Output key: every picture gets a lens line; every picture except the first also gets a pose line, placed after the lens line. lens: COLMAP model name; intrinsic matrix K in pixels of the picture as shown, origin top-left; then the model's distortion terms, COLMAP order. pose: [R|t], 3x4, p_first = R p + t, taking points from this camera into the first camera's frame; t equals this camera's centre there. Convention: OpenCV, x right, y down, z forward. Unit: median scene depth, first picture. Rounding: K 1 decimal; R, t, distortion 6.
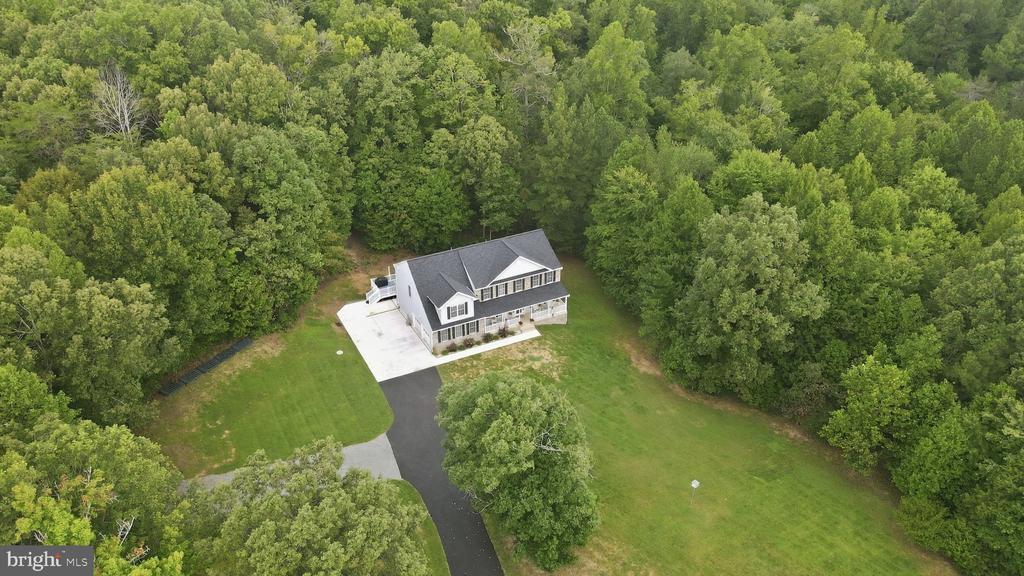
lens RADIAL K [[755.8, 0, 508.2], [0, 755.8, 287.5], [0, 0, 1]] dist [0.002805, 0.023947]
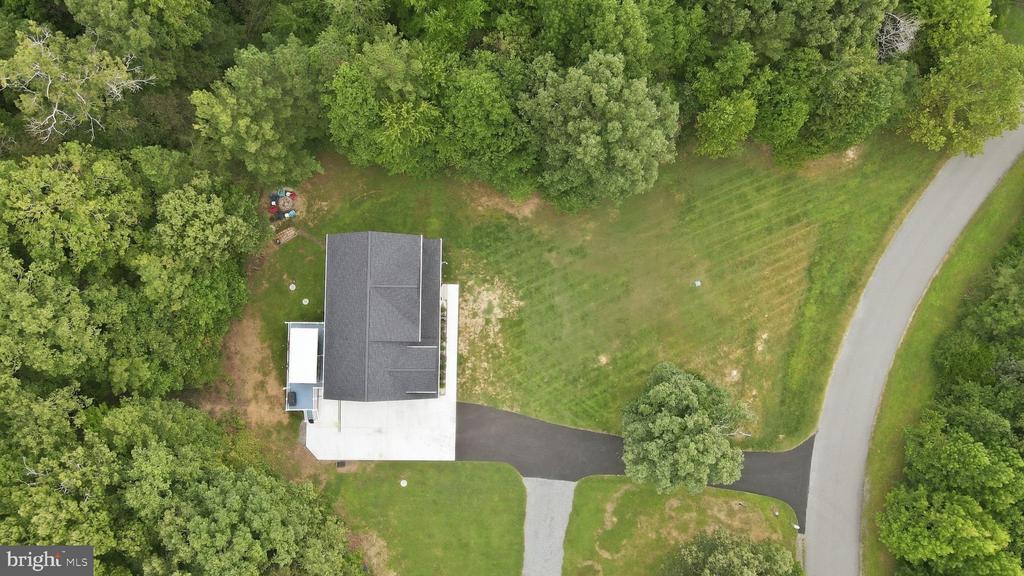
lens RADIAL K [[755.8, 0, 503.8], [0, 755.8, 290.5], [0, 0, 1]] dist [0.002805, 0.023947]
pose [[0.464512, -0.883259, 0.063897, 0.001480], [0.444619, 0.295012, 0.845744, -0.750407], [-0.765861, -0.364448, 0.529750, 0.440067]]
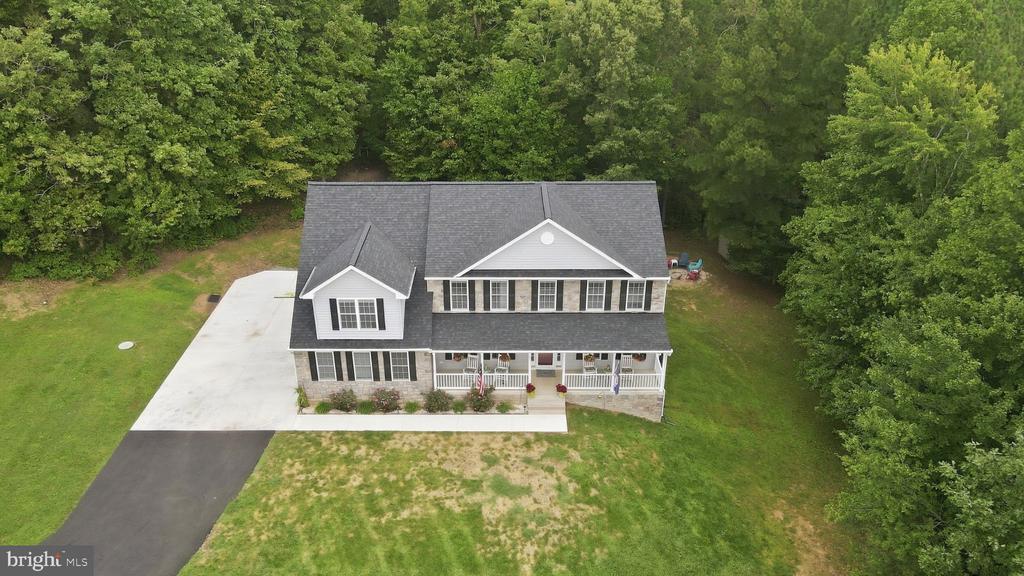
lens RADIAL K [[755.8, 0, 508.6], [0, 755.8, 288.2], [0, 0, 1]] dist [0.002805, 0.023947]
pose [[0.893491, 0.206819, -0.398622, 0.159243], [-0.231380, 0.972764, -0.013924, 0.003657], [0.384885, 0.104674, 0.917010, 0.633477]]
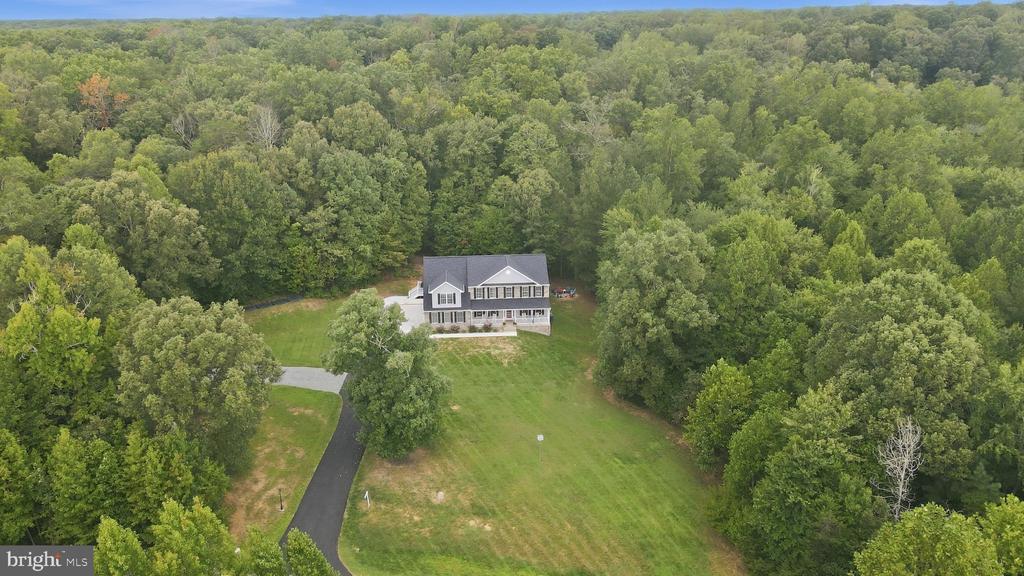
lens RADIAL K [[755.8, 0, 507.7], [0, 755.8, 291.4], [0, 0, 1]] dist [0.002805, 0.023947]
pose [[0.916903, 0.132331, -0.376532, 0.470959], [-0.197384, 0.970331, -0.139633, 0.165791], [0.346883, 0.202351, 0.915820, -0.095795]]
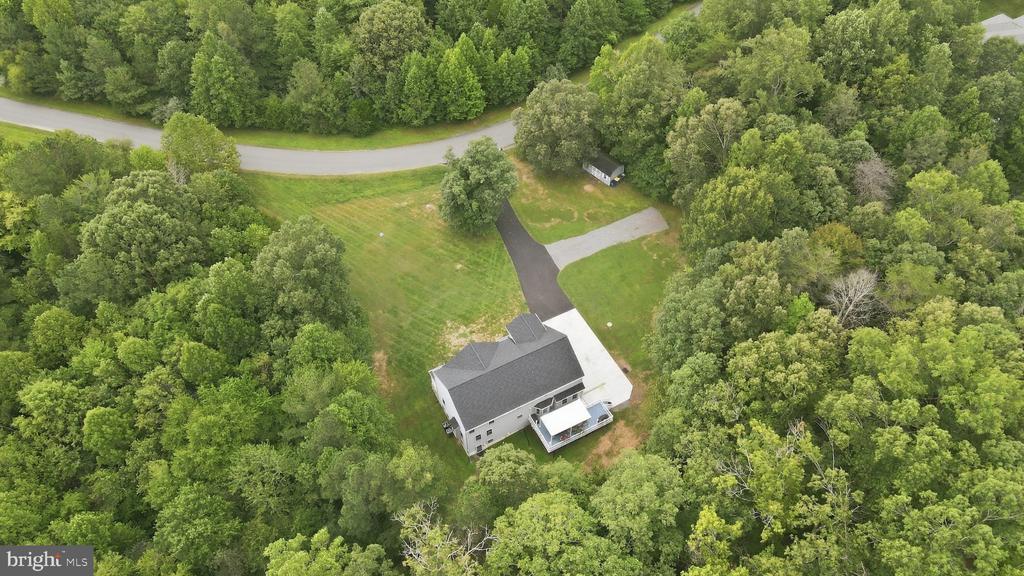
lens RADIAL K [[755.8, 0, 506.7], [0, 755.8, 284.7], [0, 0, 1]] dist [0.002805, 0.023947]
pose [[-0.999871, 0.016040, -0.000580, -0.040668], [0.001554, 0.132665, 0.991160, -1.190647], [0.015975, 0.991031, -0.132673, 1.059958]]
